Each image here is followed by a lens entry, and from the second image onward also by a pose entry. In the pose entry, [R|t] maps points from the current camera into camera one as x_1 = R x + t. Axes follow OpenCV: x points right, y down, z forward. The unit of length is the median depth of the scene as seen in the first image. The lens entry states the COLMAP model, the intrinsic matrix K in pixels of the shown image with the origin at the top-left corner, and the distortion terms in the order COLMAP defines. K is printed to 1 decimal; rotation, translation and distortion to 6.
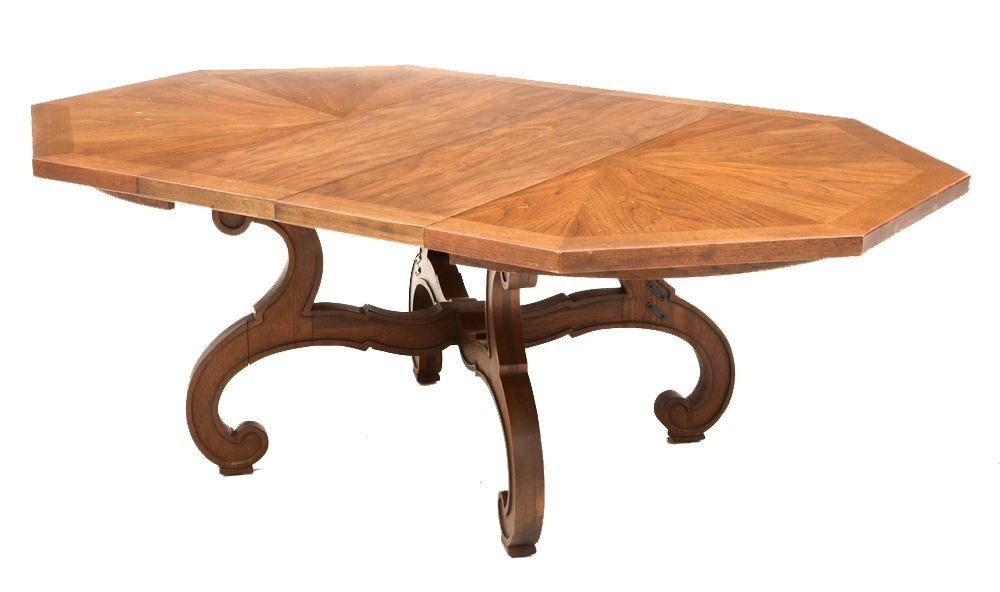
lens RADIAL K [[1940.7, 0, 496.0], [0, 1940.7, 291.2], [0, 0, 1]] dist [0.256723, 0.000000]
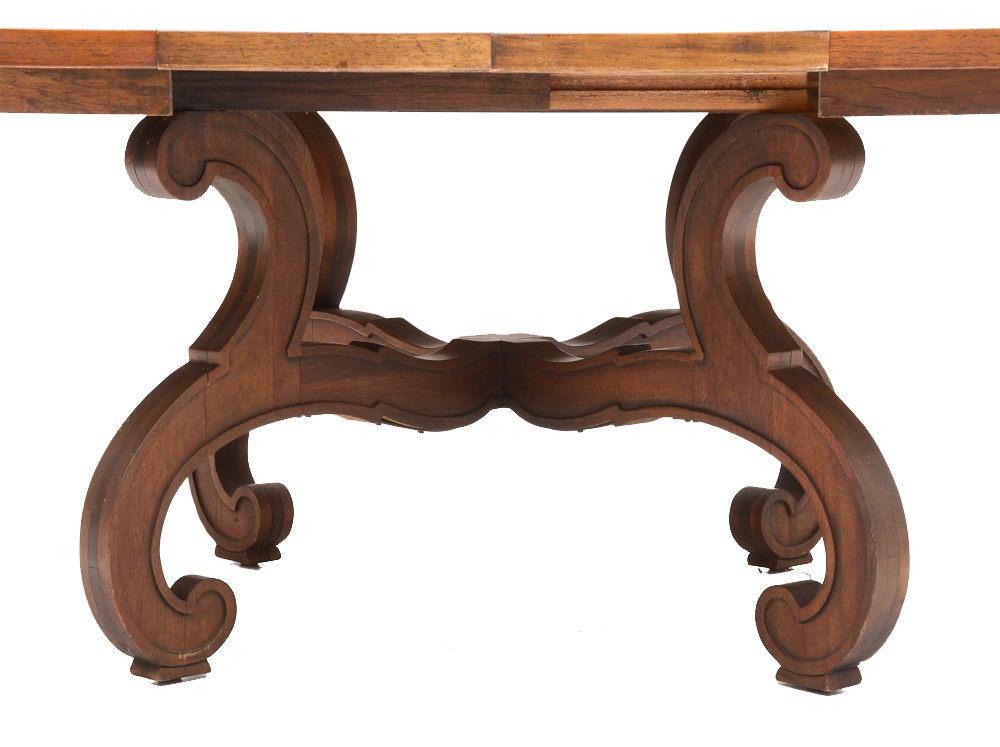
lens RADIAL K [[2950.9, 0, 499.0], [0, 2950.9, 373.0], [0, 0, 1]] dist [0.556725, 0.000000]
pose [[0.863725, -0.068175, 0.499332, -0.458363], [0.153901, 0.979159, -0.132526, 0.134460], [-0.479890, 0.191313, 0.856215, 0.272147]]
